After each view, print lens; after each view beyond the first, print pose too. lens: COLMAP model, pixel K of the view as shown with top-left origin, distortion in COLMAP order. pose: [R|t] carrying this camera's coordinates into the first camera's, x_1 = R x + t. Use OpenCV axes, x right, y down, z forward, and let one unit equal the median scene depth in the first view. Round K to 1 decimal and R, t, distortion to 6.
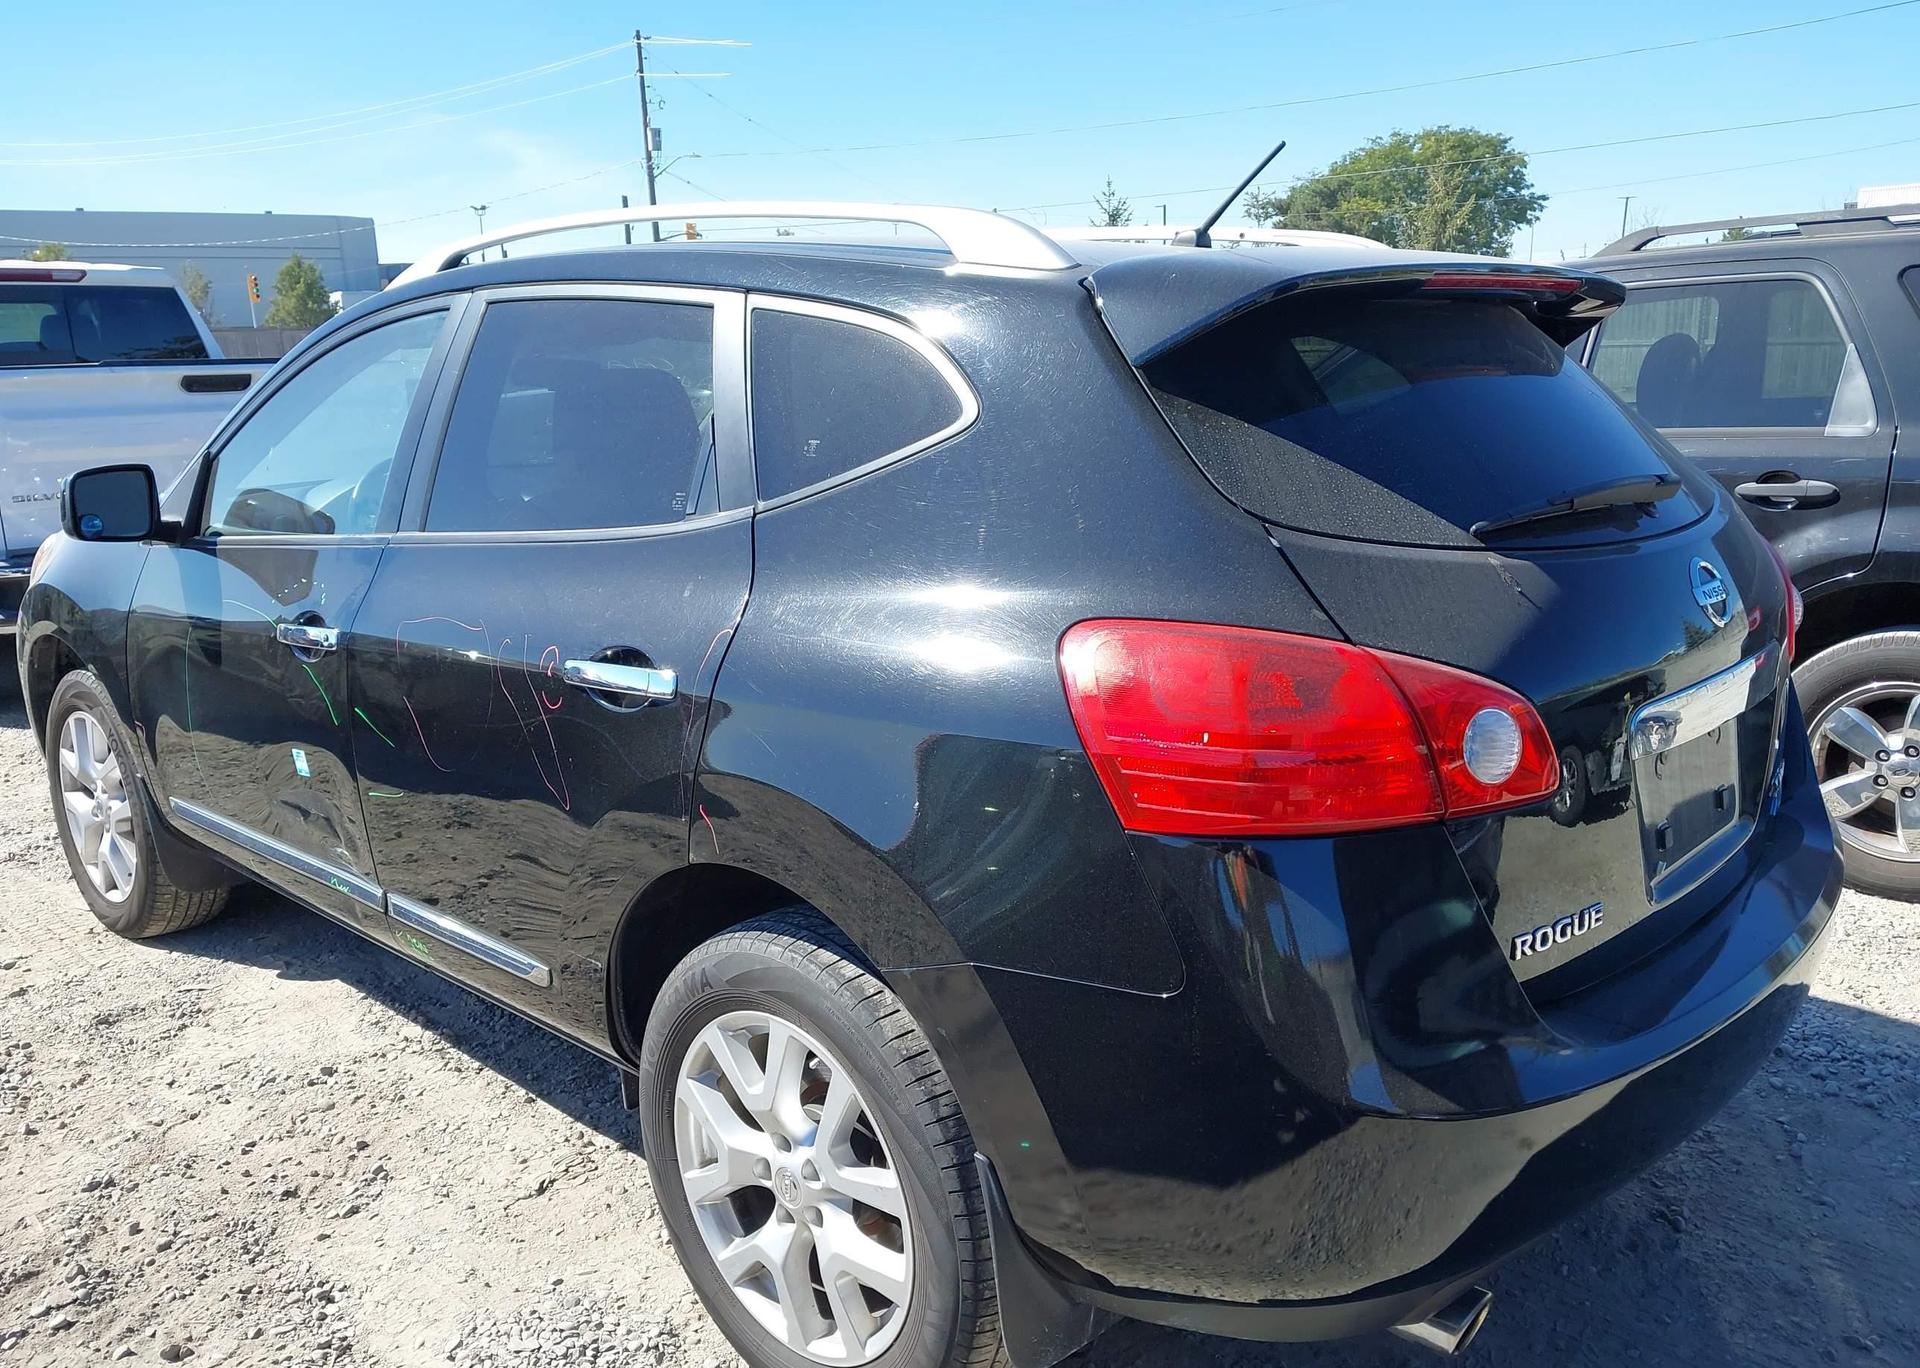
lens RADIAL K [[1561.7, 0, 960.4], [0, 1561.7, 688.1], [0, 0, 1]] dist [0.019899, -0.015637]
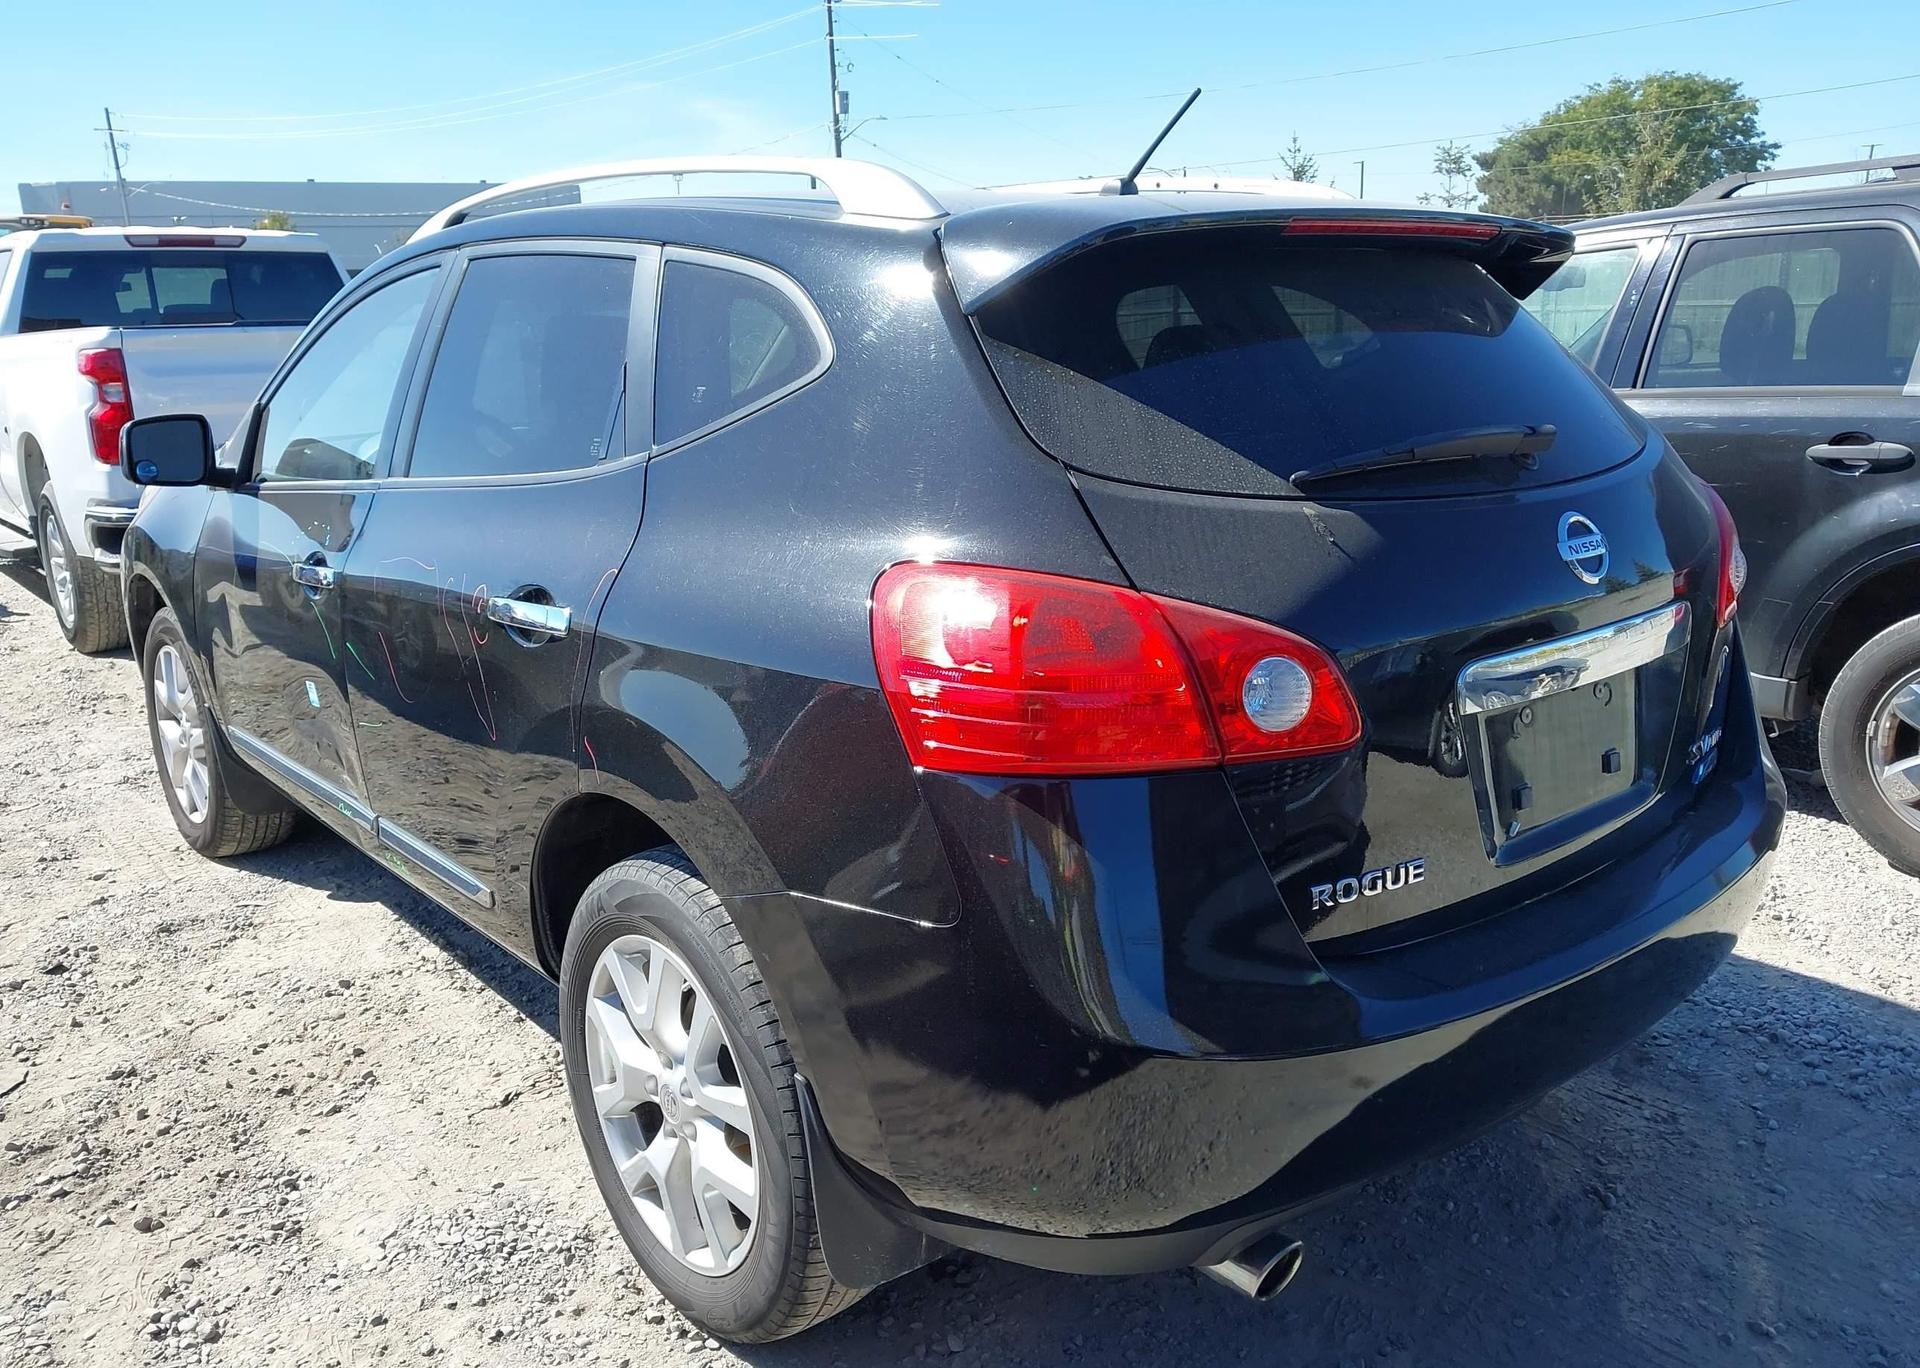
lens RADIAL K [[1561.7, 0, 932.1], [0, 1561.7, 692.8], [0, 0, 1]] dist [0.019899, -0.015637]
pose [[0.992479, 0.026756, -0.119458, 0.163078], [-0.023631, 0.999343, 0.027497, 0.009502], [0.120116, -0.024467, 0.992458, -0.012102]]
